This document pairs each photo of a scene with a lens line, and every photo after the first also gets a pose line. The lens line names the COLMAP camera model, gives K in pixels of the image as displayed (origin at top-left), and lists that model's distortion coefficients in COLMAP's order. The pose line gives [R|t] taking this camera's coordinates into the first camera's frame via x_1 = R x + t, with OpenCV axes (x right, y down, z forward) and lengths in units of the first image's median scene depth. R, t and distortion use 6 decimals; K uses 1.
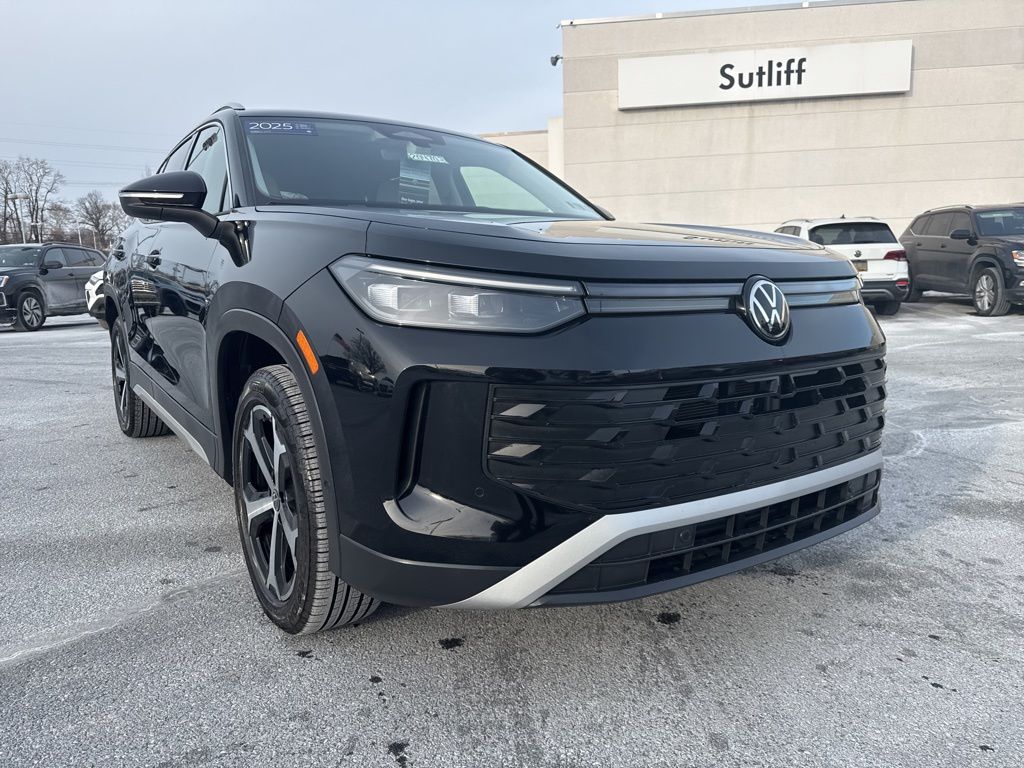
lens RADIAL K [[723.1, 0, 509.2], [0, 723.1, 388.4], [0, 0, 1]] dist [0.026749, -0.035227]
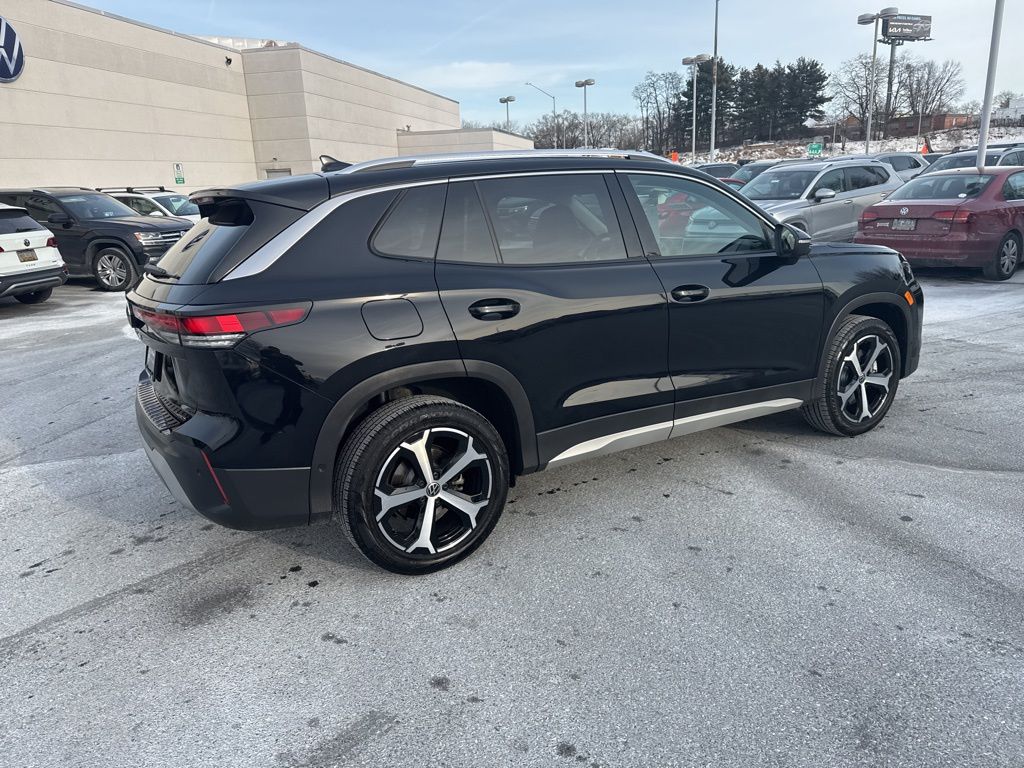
lens RADIAL K [[723.1, 0, 509.1], [0, 723.1, 375.9], [0, 0, 1]] dist [0.026749, -0.035227]
pose [[0.058786, -0.233571, 0.970561, -0.316066], [0.204616, 0.954419, 0.217293, -0.068956], [-0.977076, 0.185818, 0.103898, 0.228299]]
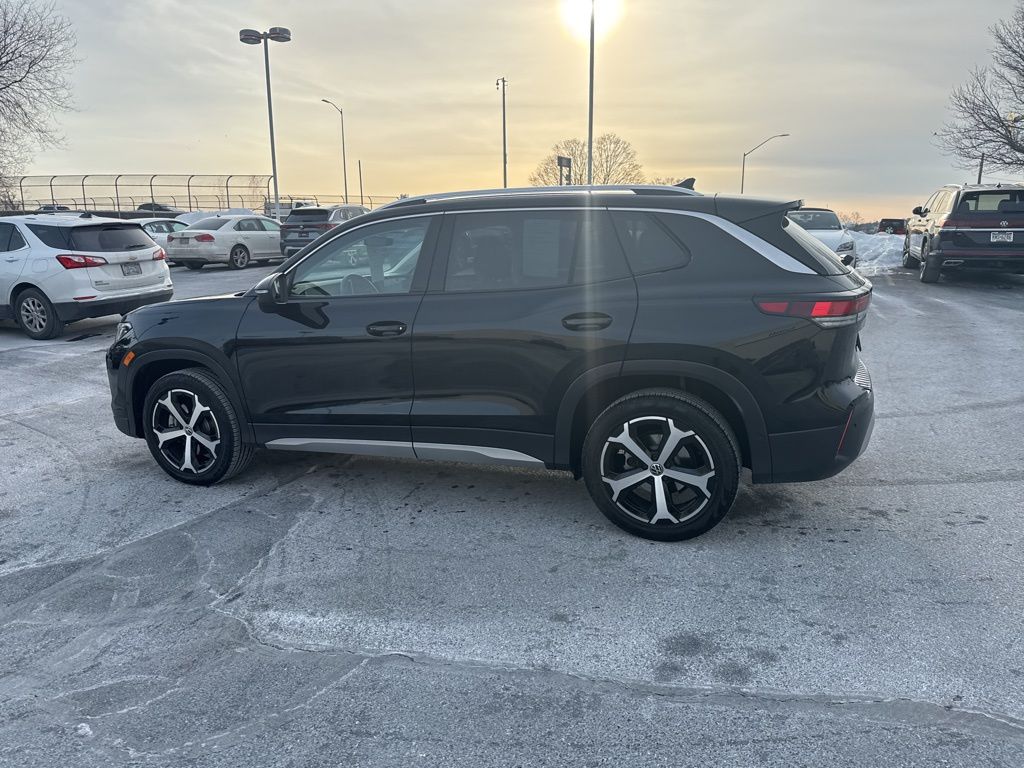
lens RADIAL K [[723.1, 0, 502.1], [0, 723.1, 378.5], [0, 0, 1]] dist [0.026749, -0.035227]
pose [[-0.834084, 0.145539, -0.532092, 0.097450], [-0.049964, 0.940673, 0.335616, -0.110791], [0.549370, 0.306517, -0.777329, 0.469419]]
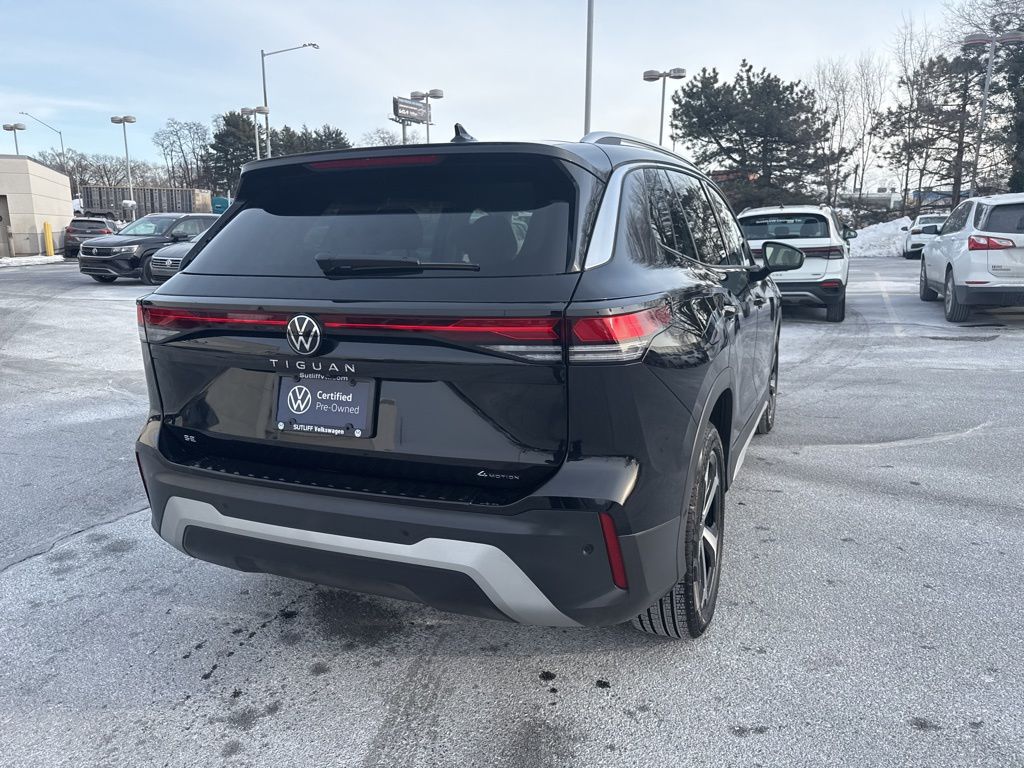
lens RADIAL K [[723.1, 0, 513.7], [0, 723.1, 386.3], [0, 0, 1]] dist [0.026749, -0.035227]
pose [[-0.527325, -0.154067, 0.835579, -0.247865], [0.150680, 0.950878, 0.270419, -0.081742], [-0.836196, 0.268503, -0.478207, 0.372996]]
